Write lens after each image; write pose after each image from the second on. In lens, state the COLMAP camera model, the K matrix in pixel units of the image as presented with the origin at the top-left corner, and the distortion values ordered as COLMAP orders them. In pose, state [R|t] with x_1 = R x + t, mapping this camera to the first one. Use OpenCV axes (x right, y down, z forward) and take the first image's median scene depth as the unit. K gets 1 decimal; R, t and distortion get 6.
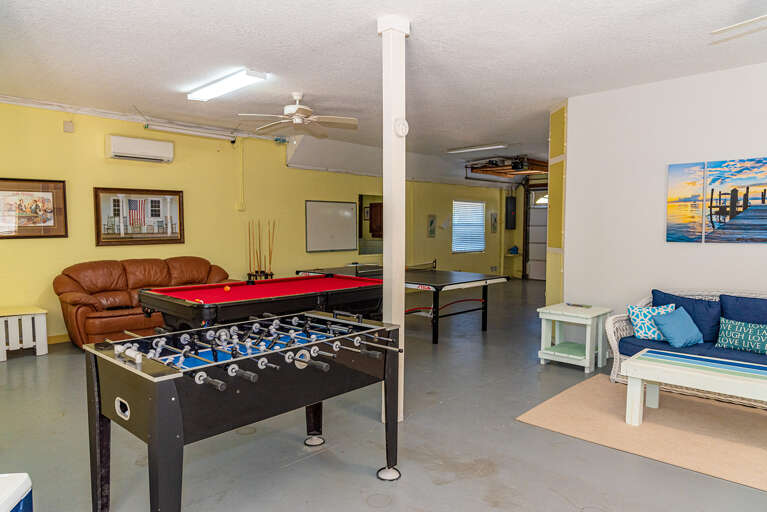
lens RADIAL K [[517.9, 0, 383.5], [0, 517.9, 257.6], [0, 0, 1]] dist [0.004057, 0.001755]
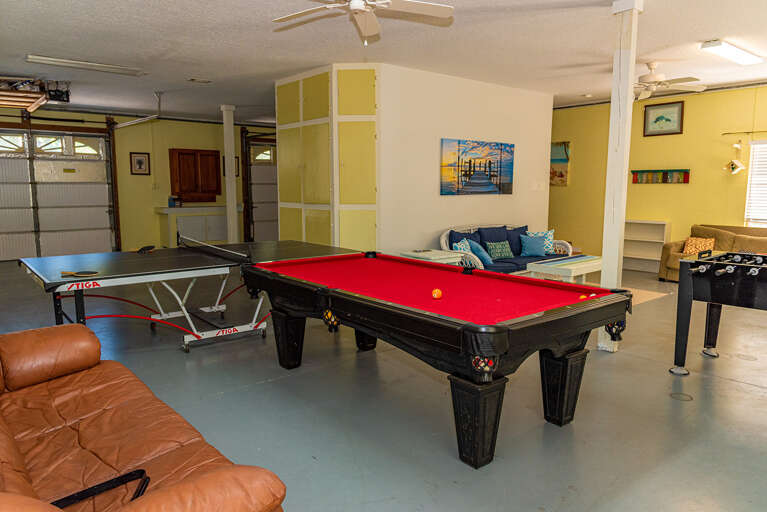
lens RADIAL K [[517.9, 0, 383.0], [0, 517.9, 255.6], [0, 0, 1]] dist [0.004057, 0.001755]
pose [[0.121693, -0.129753, 0.984050, -0.888971], [0.067734, 0.990193, 0.122186, -0.053445], [-0.990254, 0.051784, 0.129288, 1.040831]]
